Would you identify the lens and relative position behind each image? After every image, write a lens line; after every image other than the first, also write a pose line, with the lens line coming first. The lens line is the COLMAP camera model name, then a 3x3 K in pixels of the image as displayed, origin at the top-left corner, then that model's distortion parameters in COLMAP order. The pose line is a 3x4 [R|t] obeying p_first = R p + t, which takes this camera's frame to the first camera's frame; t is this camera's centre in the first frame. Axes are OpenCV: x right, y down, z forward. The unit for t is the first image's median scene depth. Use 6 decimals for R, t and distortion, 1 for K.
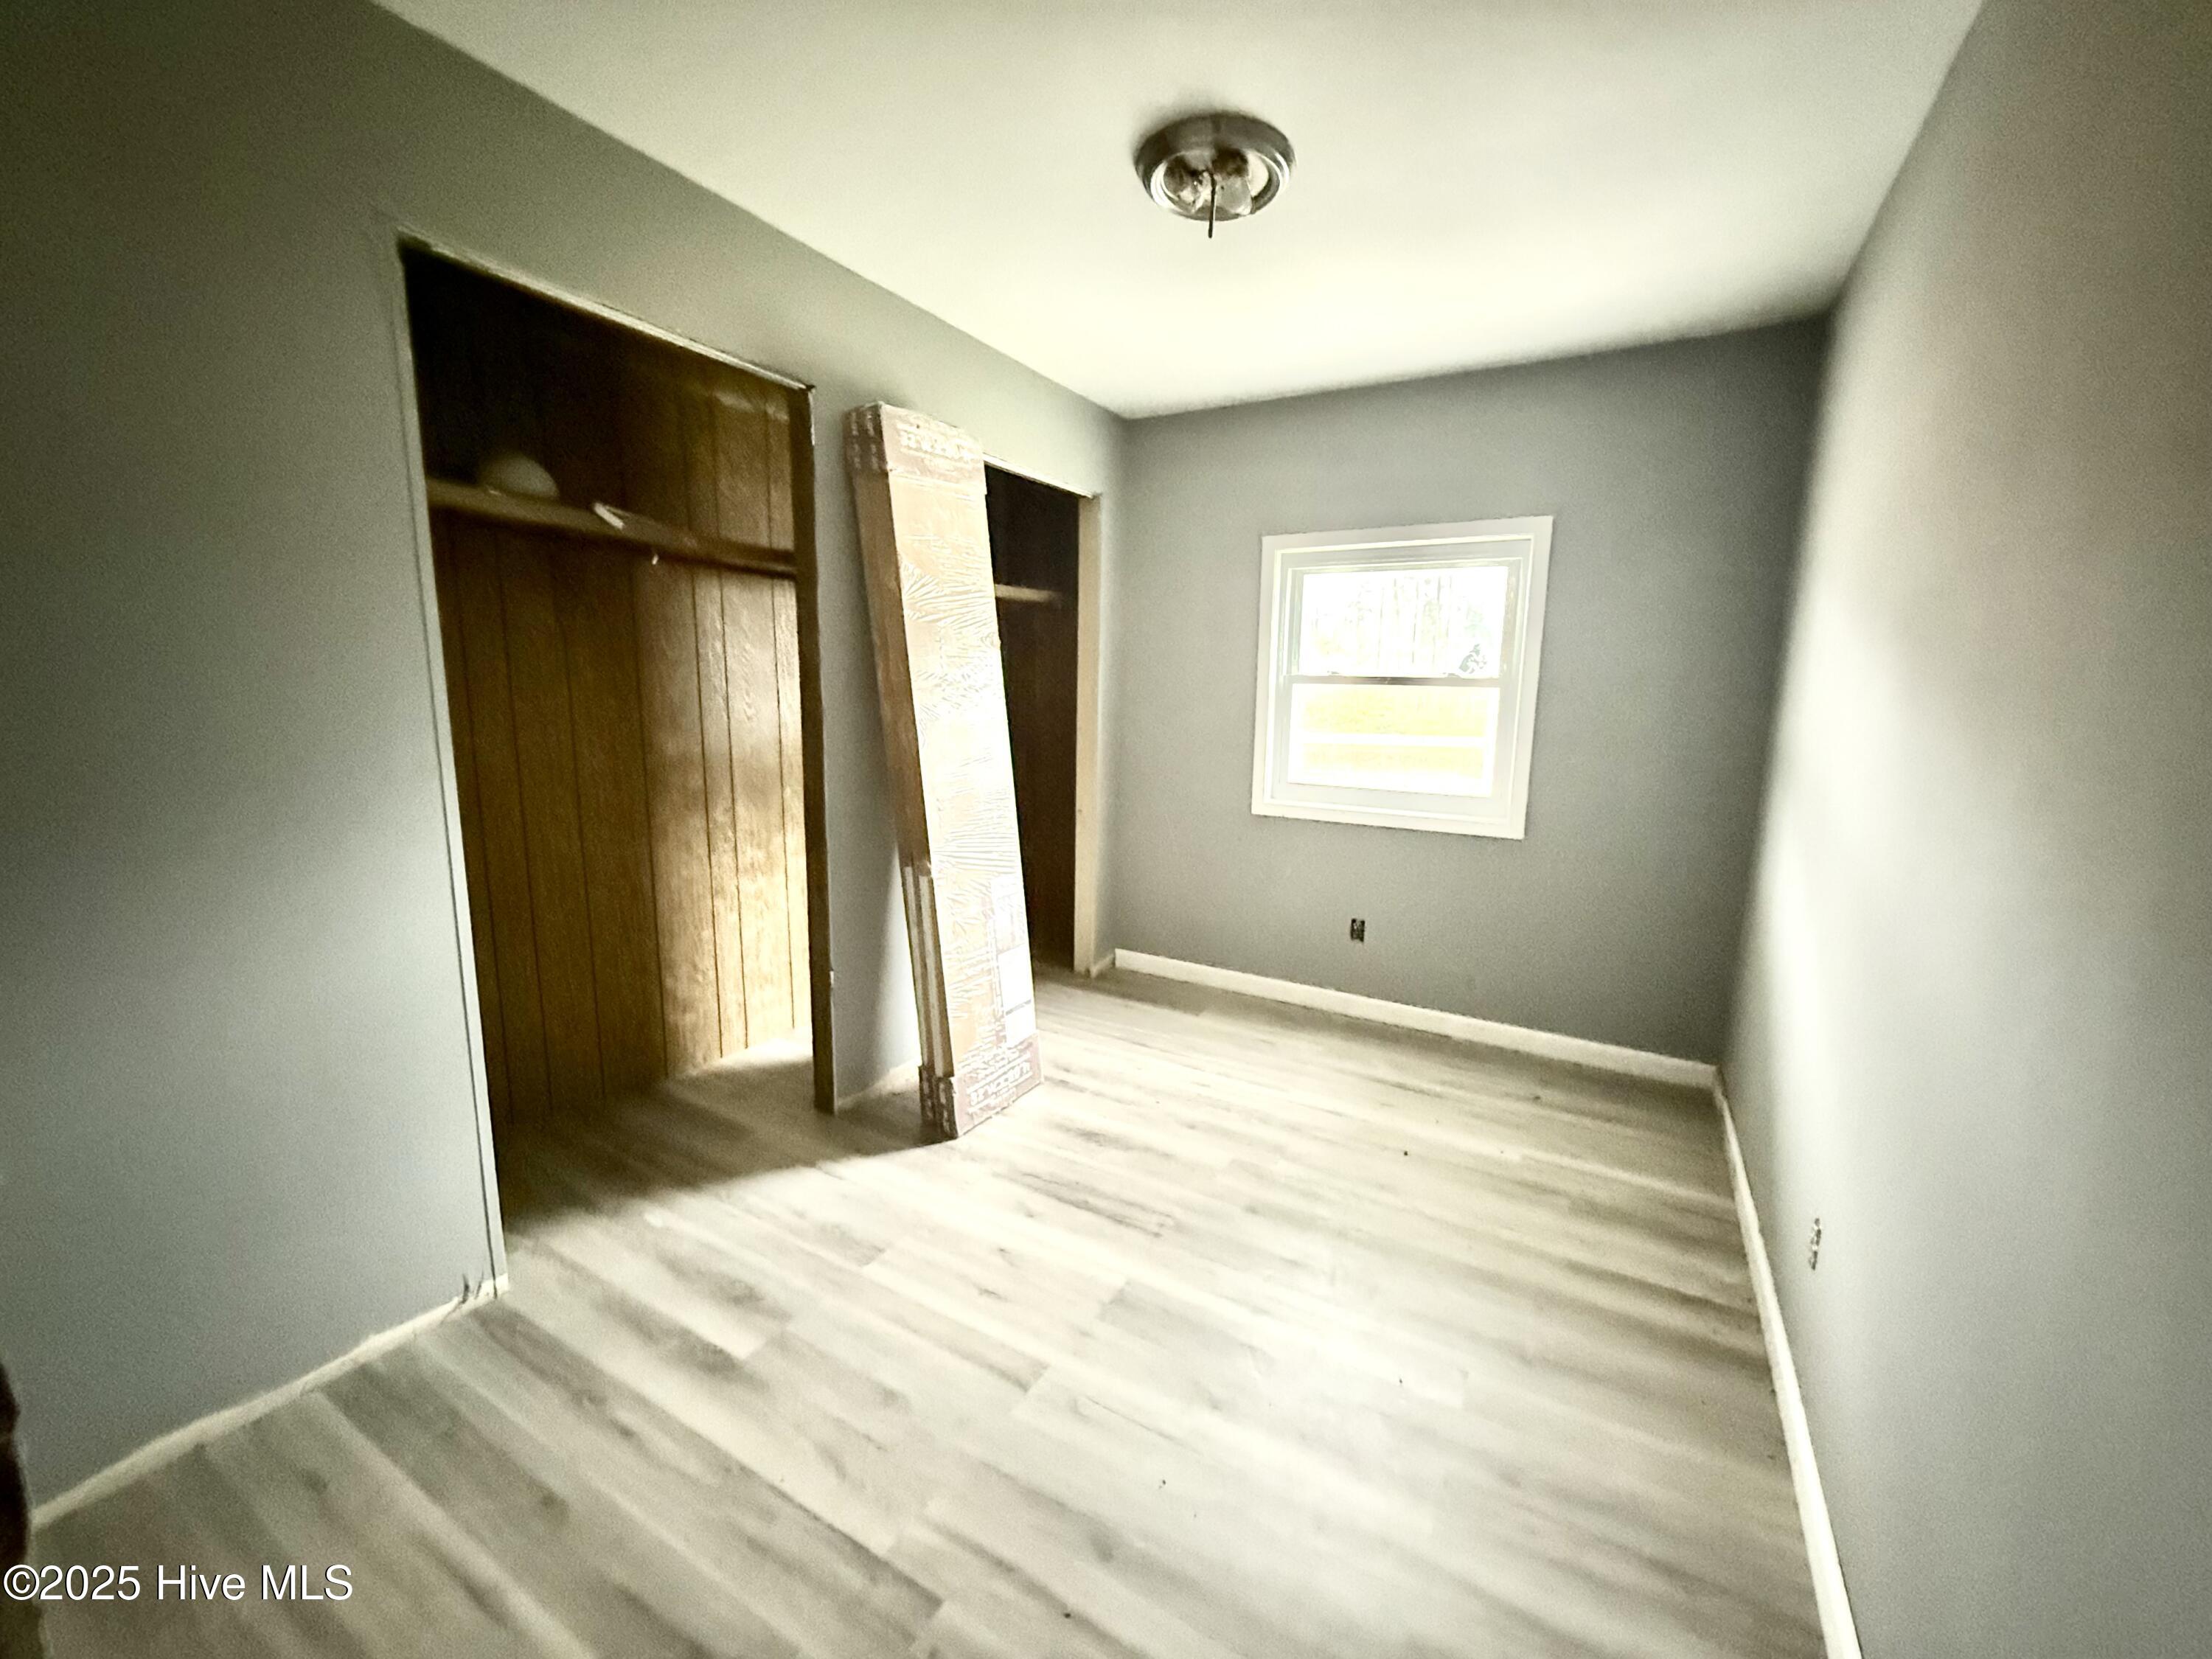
lens RADIAL K [[869.8, 0, 1106.0], [0, 869.8, 829.5], [0, 0, 1]] dist [0.000983, 0.000505]
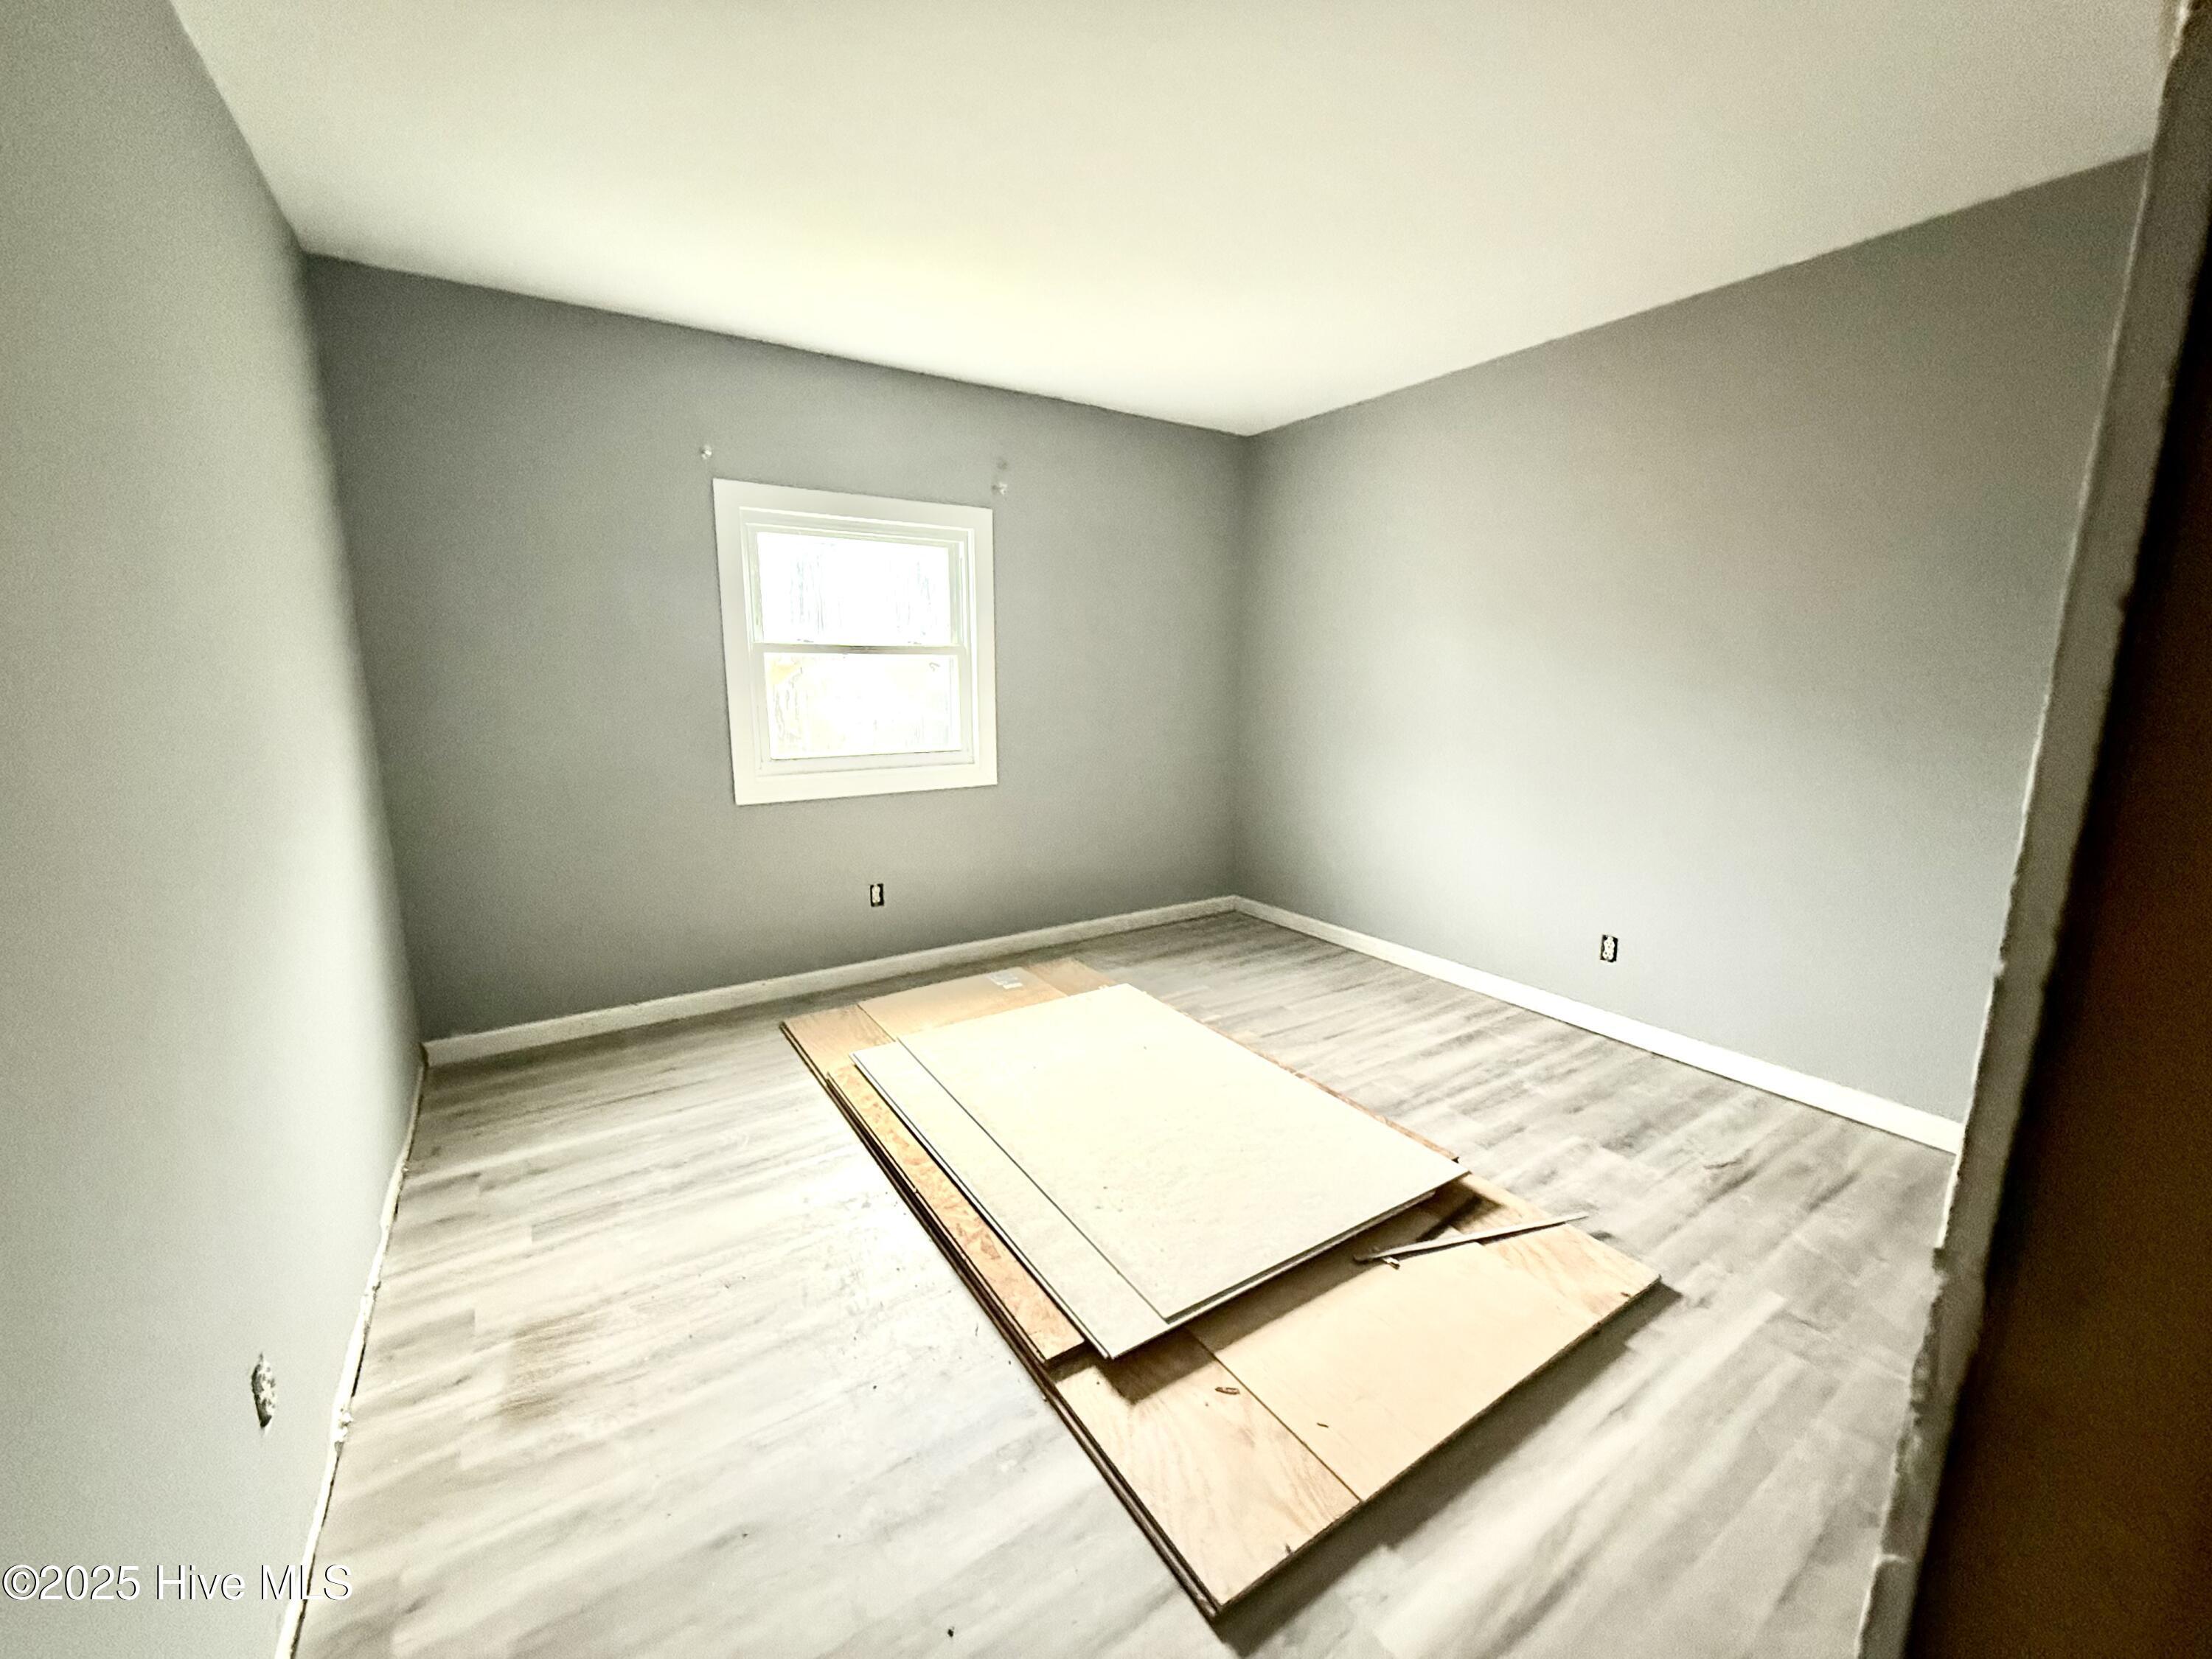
lens RADIAL K [[869.8, 0, 1106.0], [0, 869.8, 829.5], [0, 0, 1]] dist [0.000983, 0.000505]
pose [[0.451811, -0.178090, 0.874157, -0.456865], [0.149296, 0.981147, 0.122722, -0.045161], [-0.879533, 0.075061, 0.469881, 0.281593]]
